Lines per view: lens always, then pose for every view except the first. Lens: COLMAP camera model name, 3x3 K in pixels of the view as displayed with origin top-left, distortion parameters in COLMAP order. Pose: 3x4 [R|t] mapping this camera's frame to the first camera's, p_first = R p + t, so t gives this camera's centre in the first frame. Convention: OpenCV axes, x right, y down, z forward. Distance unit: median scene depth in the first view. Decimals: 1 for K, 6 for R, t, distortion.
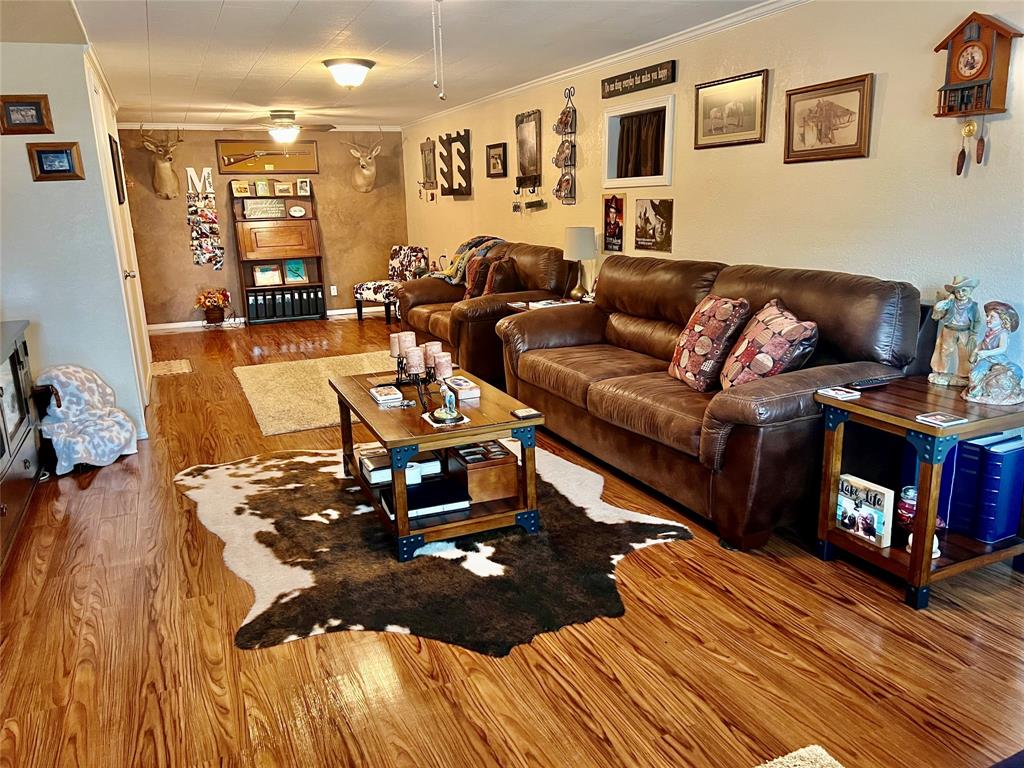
lens RADIAL K [[766.5, 0, 513.4], [0, 766.5, 387.4], [0, 0, 1]] dist [0.053584, -0.054424]
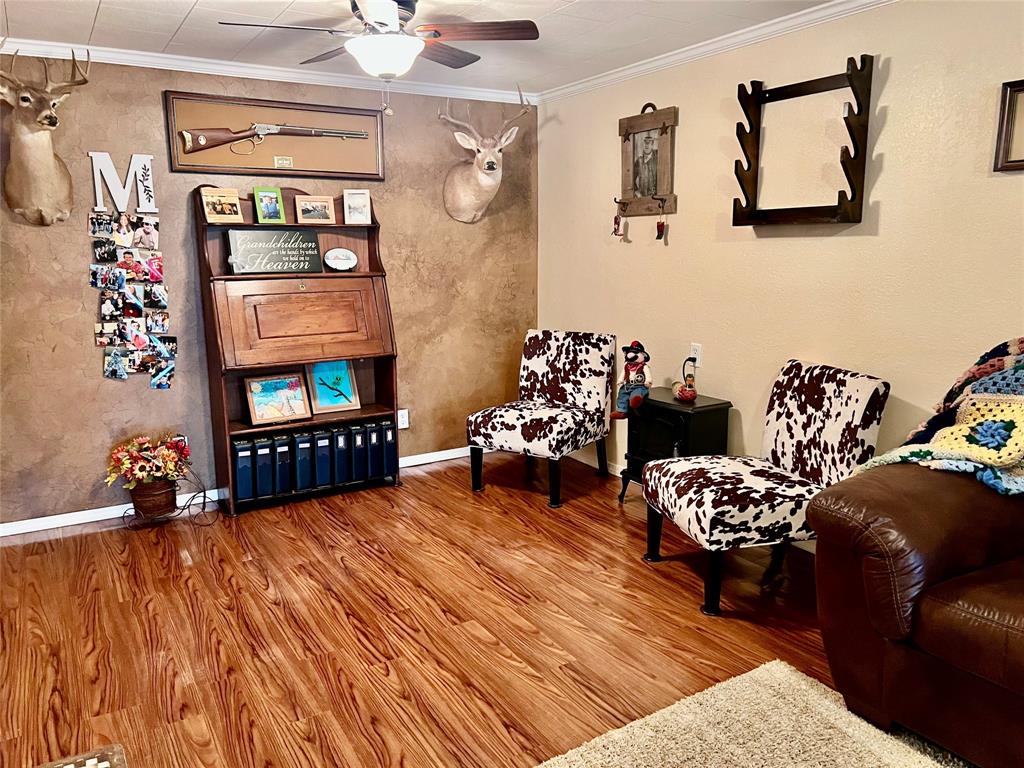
lens RADIAL K [[766.5, 0, 513.4], [0, 766.5, 387.4], [0, 0, 1]] dist [0.053584, -0.054424]
pose [[0.990710, -0.007690, 0.135773, -0.243672], [0.016374, 0.997882, -0.062960, -0.121215], [-0.135001, 0.064598, 0.988738, 0.538897]]
